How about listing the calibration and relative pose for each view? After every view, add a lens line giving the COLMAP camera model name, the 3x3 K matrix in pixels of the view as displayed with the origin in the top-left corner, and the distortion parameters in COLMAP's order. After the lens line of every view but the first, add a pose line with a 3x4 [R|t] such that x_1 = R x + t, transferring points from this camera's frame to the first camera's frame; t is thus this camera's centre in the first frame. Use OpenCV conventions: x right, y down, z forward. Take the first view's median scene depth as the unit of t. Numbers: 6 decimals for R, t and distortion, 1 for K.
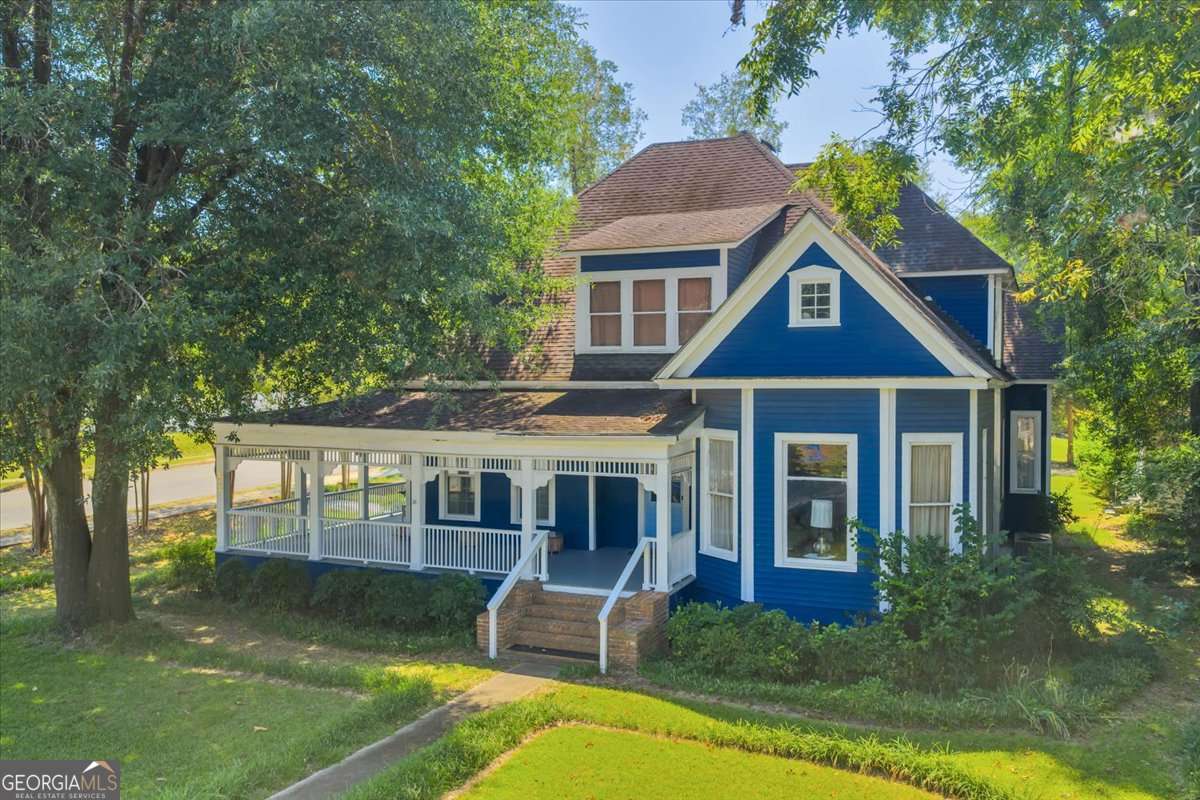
lens RADIAL K [[984.2, 0, 601.7], [0, 984.2, 395.9], [0, 0, 1]] dist [0.010343, -0.019172]
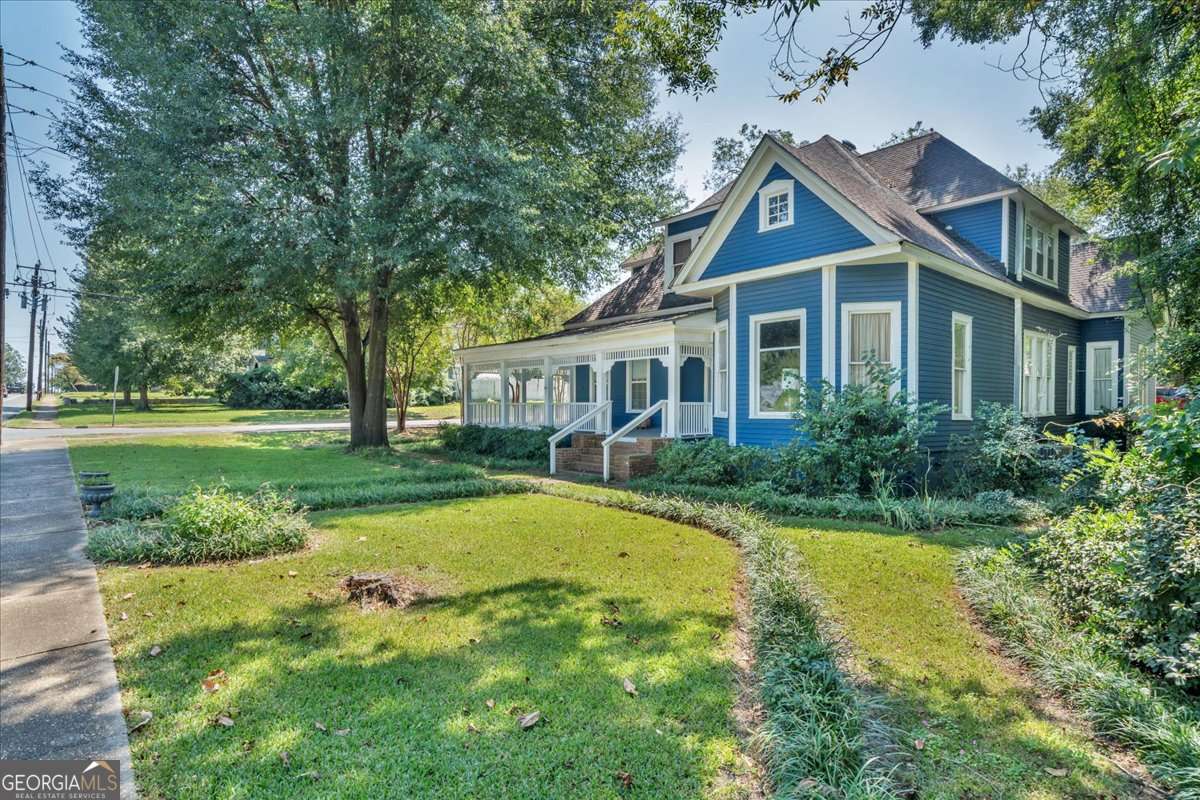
lens RADIAL K [[617.5, 0, 595.9], [0, 617.5, 412.4], [0, 0, 1]] dist [-0.002777, 0.002198]
pose [[0.899922, 0.006779, -0.435998, 0.353975], [-0.010240, 0.999932, -0.005589, 0.173999], [0.435930, 0.009494, 0.899930, 0.177825]]
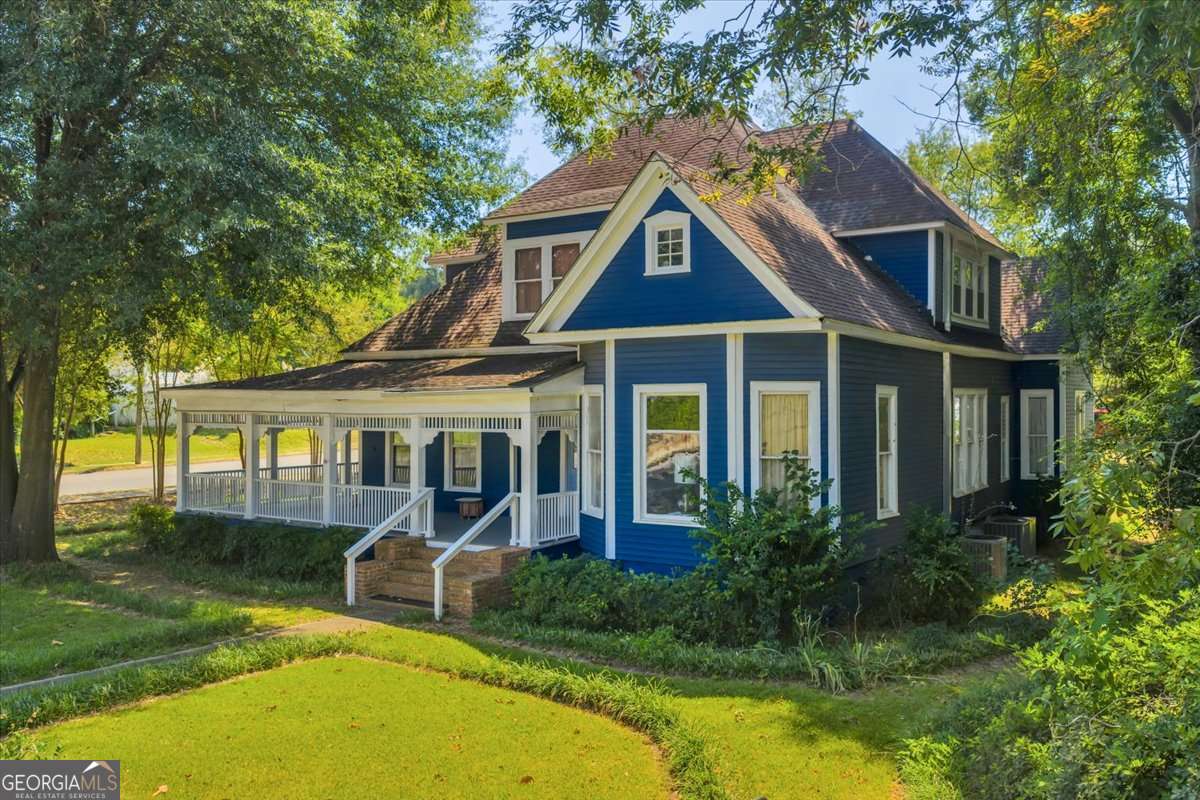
lens RADIAL K [[984.2, 0, 606.9], [0, 984.2, 392.0], [0, 0, 1]] dist [0.010343, -0.019172]
pose [[0.983683, -0.003070, -0.179883, 0.329008], [-0.002179, 0.999578, -0.028978, 0.073690], [0.179896, 0.028897, 0.983261, 0.039362]]
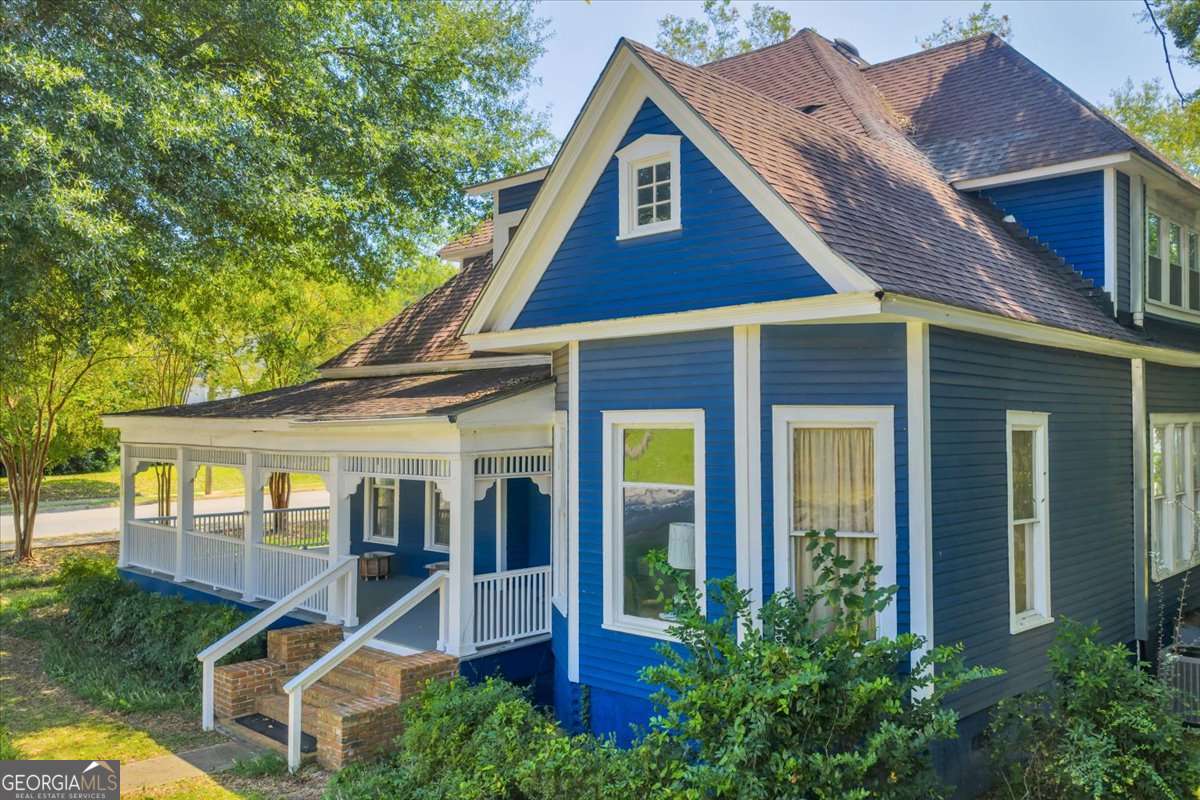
lens RADIAL K [[984.2, 0, 610.2], [0, 984.2, 394.5], [0, 0, 1]] dist [0.010343, -0.019172]
pose [[0.936892, -0.011085, -0.349444, 0.402567], [-0.005773, 0.998871, -0.047162, 0.056845], [0.349572, 0.046203, 0.935769, 0.423020]]
